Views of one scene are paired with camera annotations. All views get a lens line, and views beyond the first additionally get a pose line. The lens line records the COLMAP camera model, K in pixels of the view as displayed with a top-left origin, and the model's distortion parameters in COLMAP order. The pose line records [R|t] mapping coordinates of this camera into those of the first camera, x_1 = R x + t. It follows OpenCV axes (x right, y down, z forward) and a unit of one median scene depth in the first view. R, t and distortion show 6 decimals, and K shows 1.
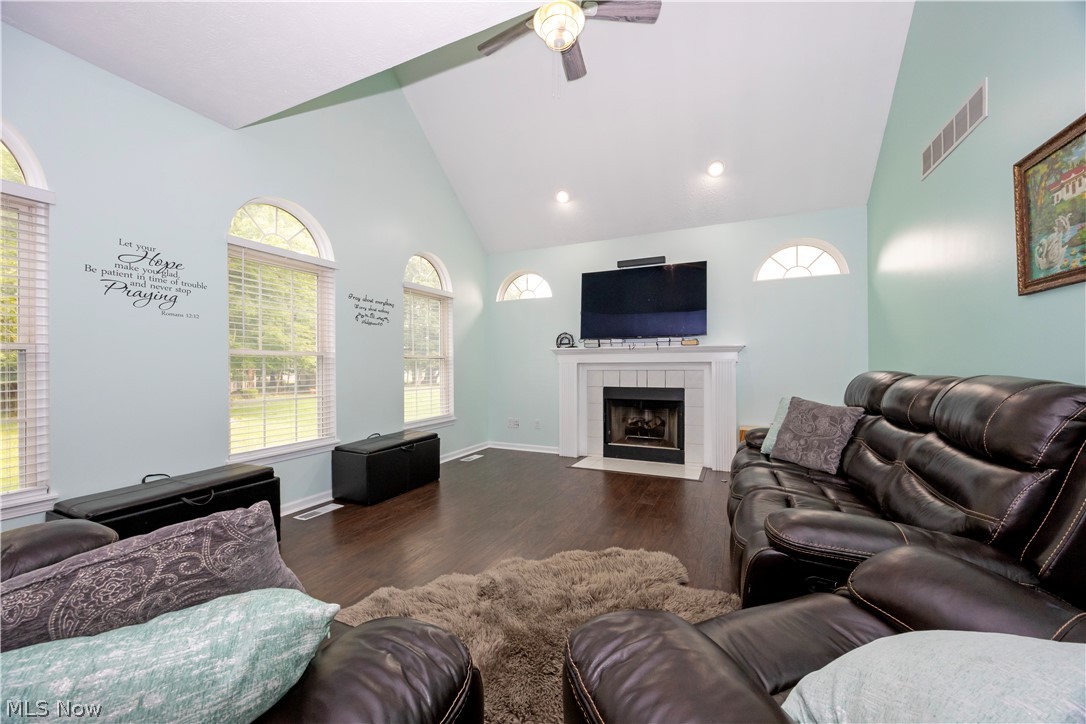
lens RADIAL K [[413.7, 0, 539.3], [0, 413.7, 361.3], [0, 0, 1]] dist [-0.000923, -0.000098]
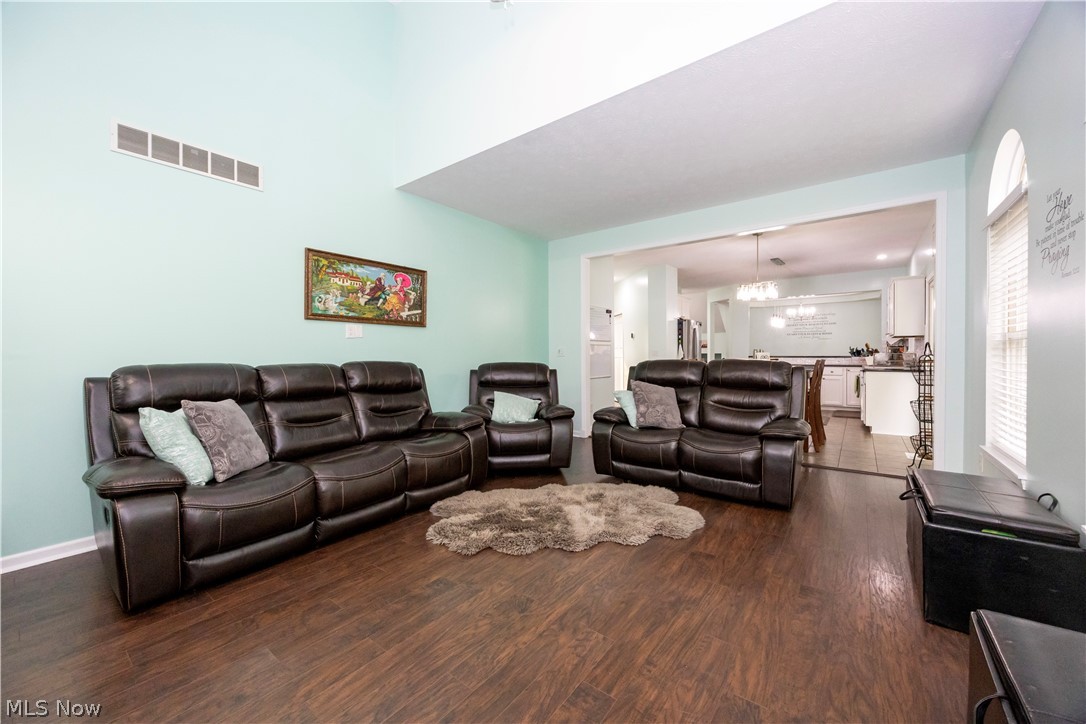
lens RADIAL K [[421.3, 0, 539.9], [0, 421.3, 358.7], [0, 0, 1]] dist [-0.002503, -0.000113]
pose [[-0.978324, 0.004055, 0.207040, -0.227285], [0.005510, 0.999964, 0.006452, 0.009981], [-0.207006, 0.007453, -0.978311, 2.347140]]
